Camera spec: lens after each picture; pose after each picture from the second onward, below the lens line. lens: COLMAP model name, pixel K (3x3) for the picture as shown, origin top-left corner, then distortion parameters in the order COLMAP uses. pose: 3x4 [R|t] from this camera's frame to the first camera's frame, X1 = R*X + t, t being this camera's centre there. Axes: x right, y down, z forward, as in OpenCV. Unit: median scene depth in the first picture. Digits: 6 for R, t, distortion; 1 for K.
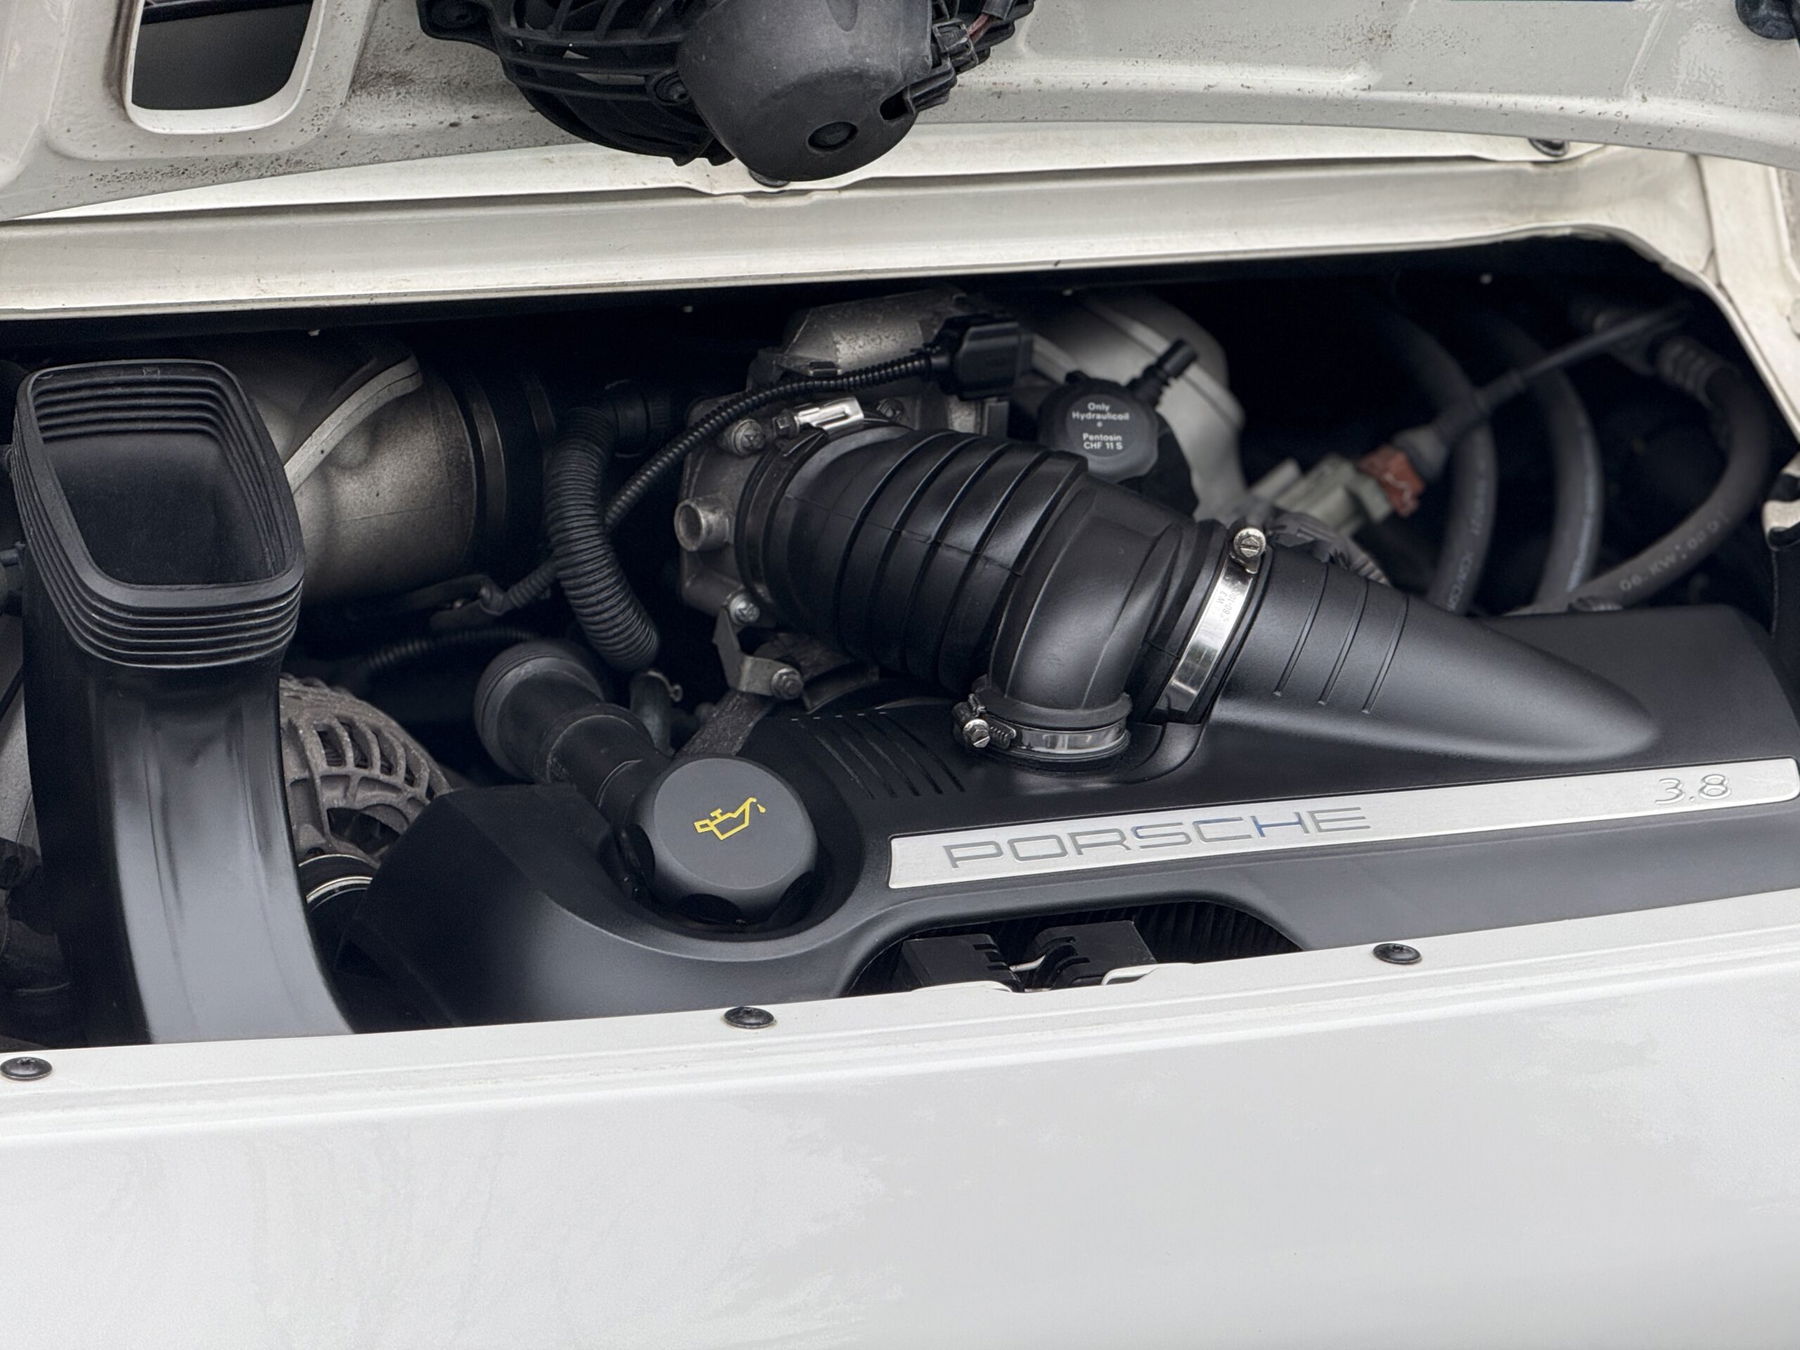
lens RADIAL K [[6218.6, 0, 885.0], [0, 6218.6, 671.8], [0, 0, 1]] dist [0.247694, 0.000000]
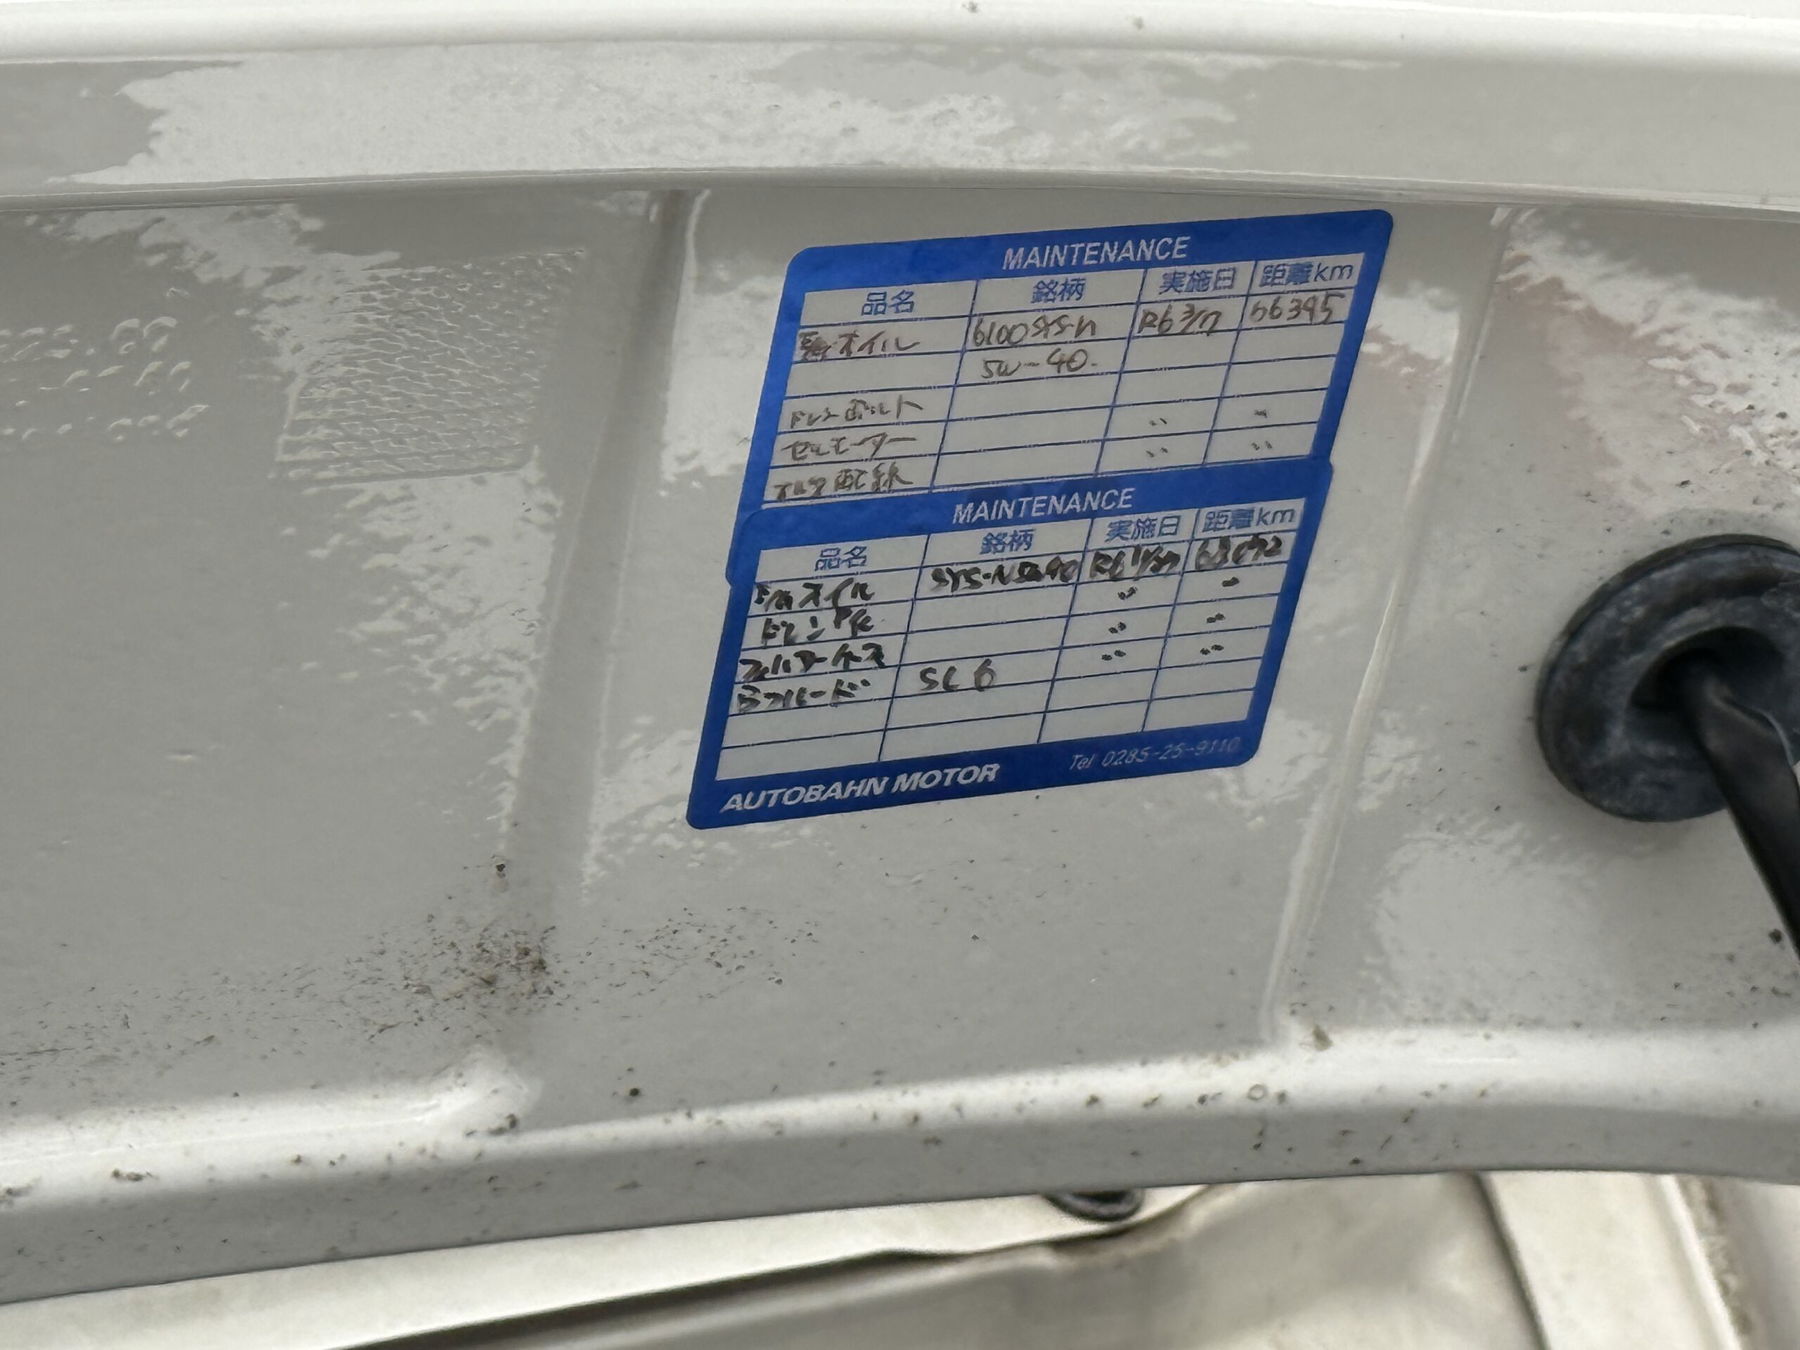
lens RADIAL K [[6368.3, 0, 902.1], [0, 6368.3, 678.5], [0, 0, 1]] dist [0.153524, 0.000000]
pose [[0.987592, -0.141447, 0.068226, 0.077012], [0.150378, 0.976986, -0.151278, -0.061106], [-0.045258, 0.159660, 0.986134, 0.648245]]
